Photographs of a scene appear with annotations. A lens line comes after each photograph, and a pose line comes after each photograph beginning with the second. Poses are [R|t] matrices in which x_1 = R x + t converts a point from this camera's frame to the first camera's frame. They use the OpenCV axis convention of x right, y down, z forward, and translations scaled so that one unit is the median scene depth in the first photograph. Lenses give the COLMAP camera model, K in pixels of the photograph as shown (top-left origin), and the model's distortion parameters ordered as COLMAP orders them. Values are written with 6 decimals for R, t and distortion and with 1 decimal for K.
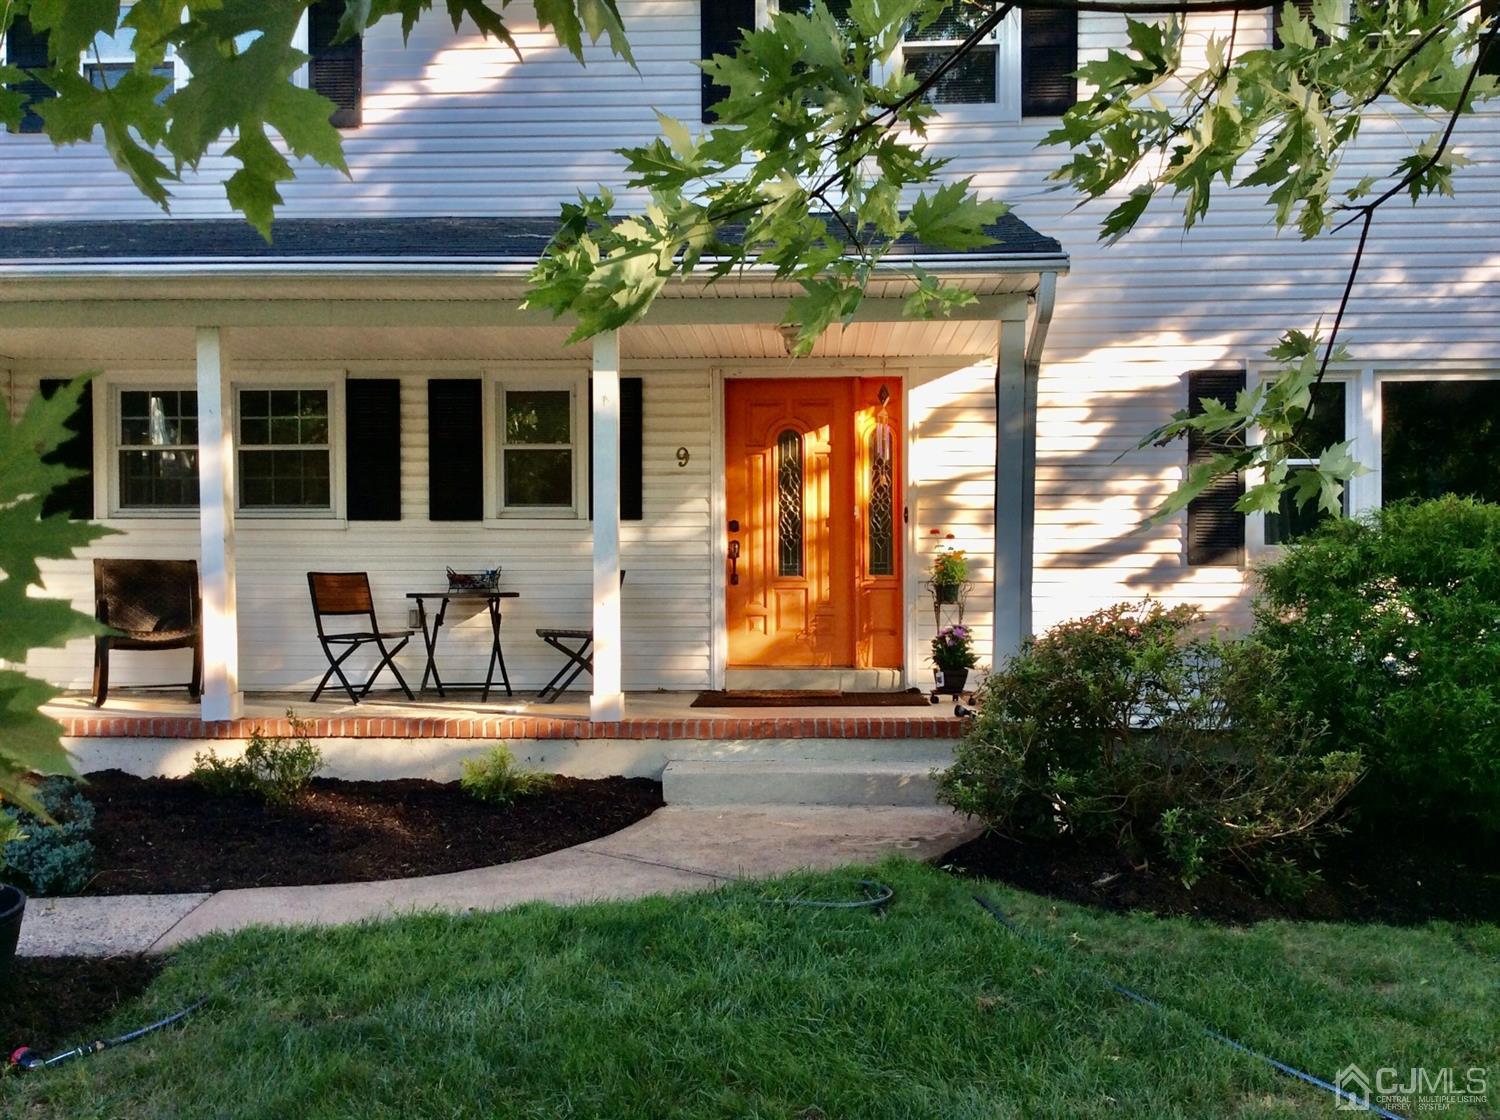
lens RADIAL K [[1370.5, 0, 752.2], [0, 1370.5, 555.8], [0, 0, 1]] dist [0.030931, 0.000000]
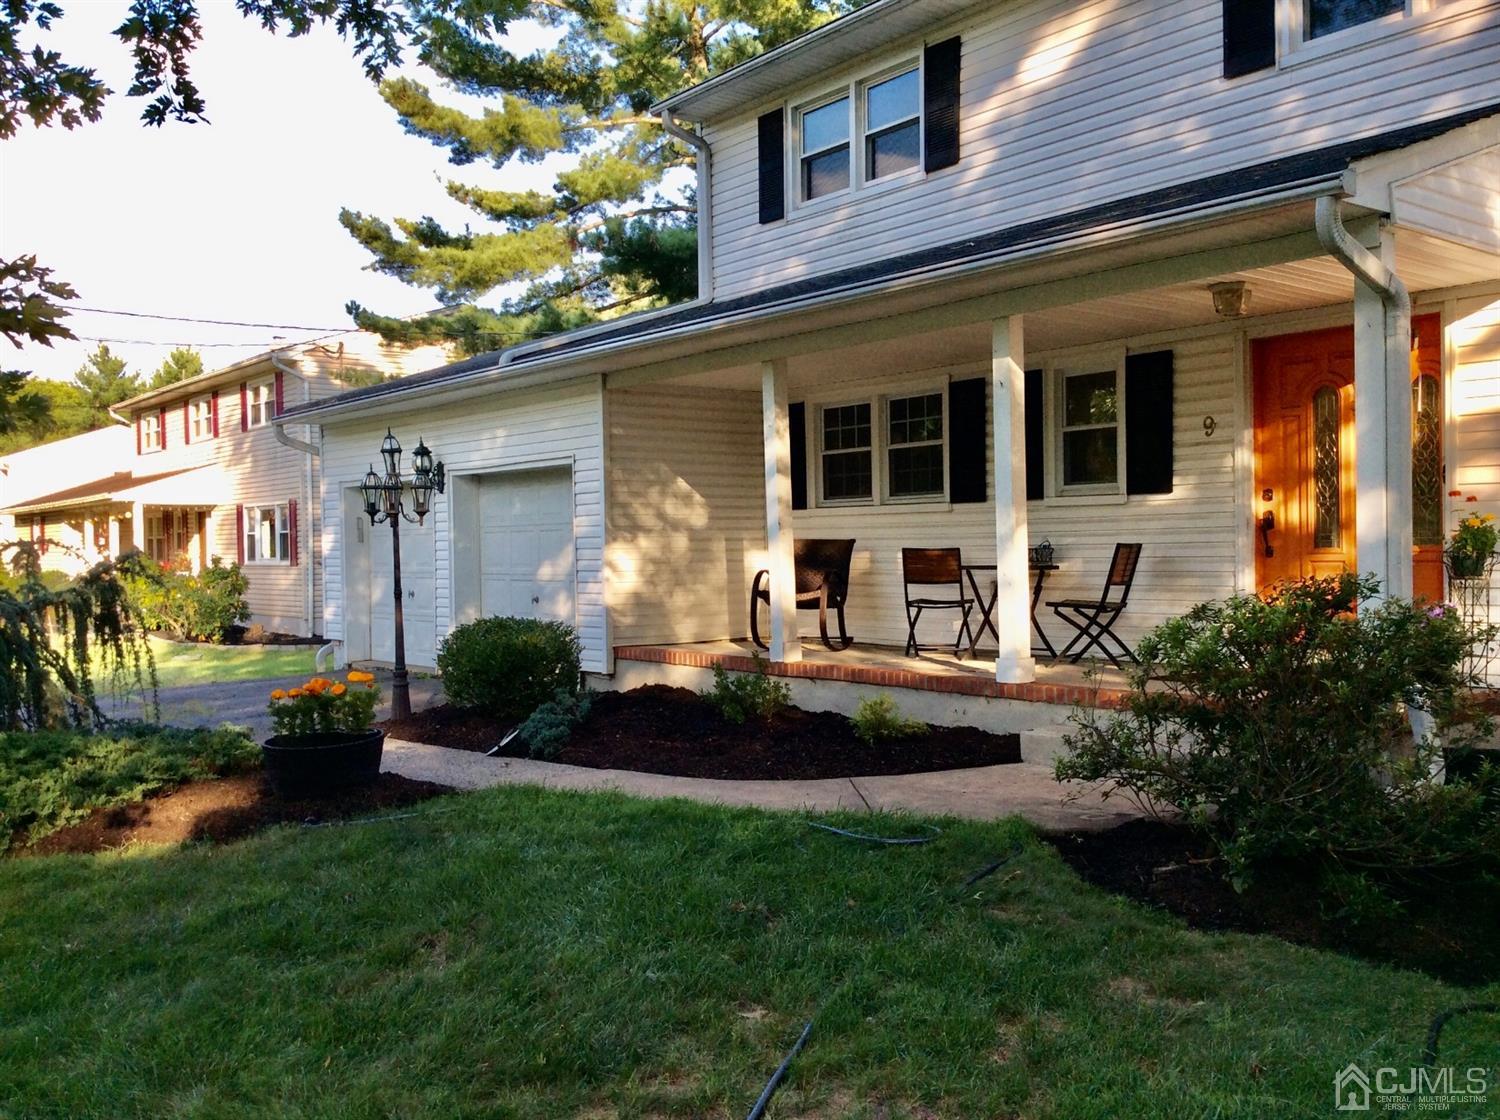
lens RADIAL K [[1370.5, 0, 755.3], [0, 1370.5, 559.0], [0, 0, 1]] dist [0.030931, 0.000000]
pose [[0.658391, -0.004019, -0.752666, 0.475011], [0.017146, 0.999806, 0.009660, 0.007425], [0.752481, -0.019265, 0.658332, 0.109758]]
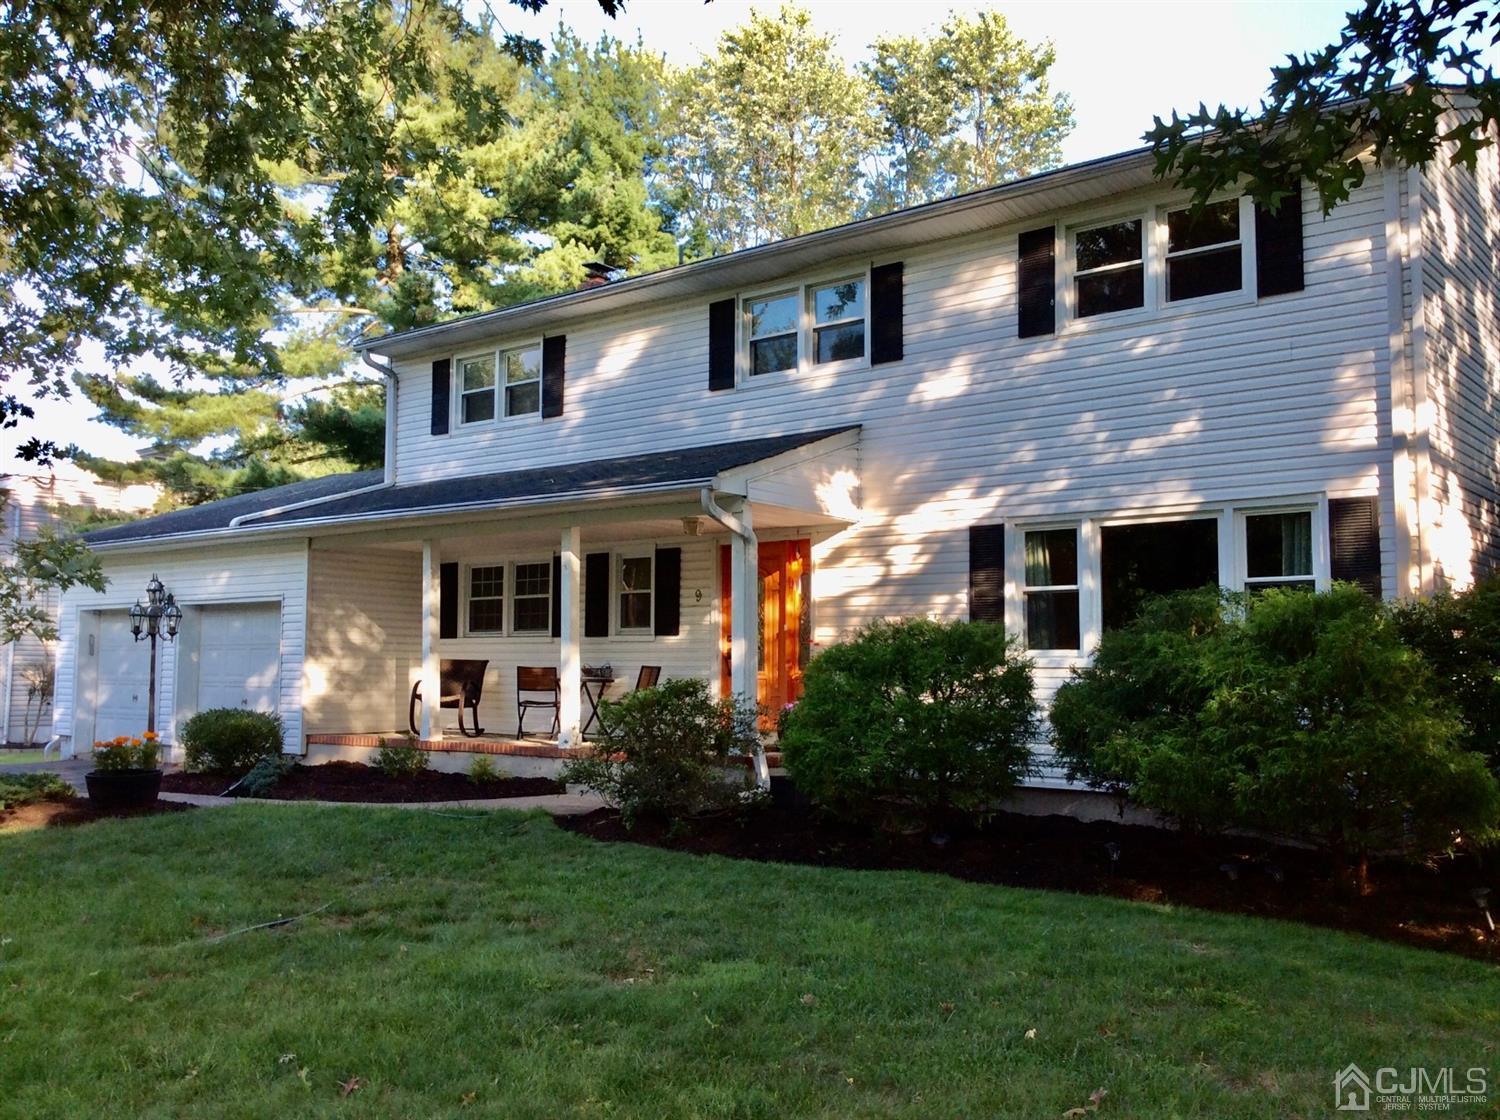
lens RADIAL K [[1370.5, 0, 739.0], [0, 1370.5, 557.5], [0, 0, 1]] dist [0.030931, 0.000000]
pose [[0.802117, -0.045782, -0.595409, 0.929046], [-0.007088, 0.996257, -0.086153, 0.020721], [0.597124, 0.073325, 0.798790, -0.242755]]
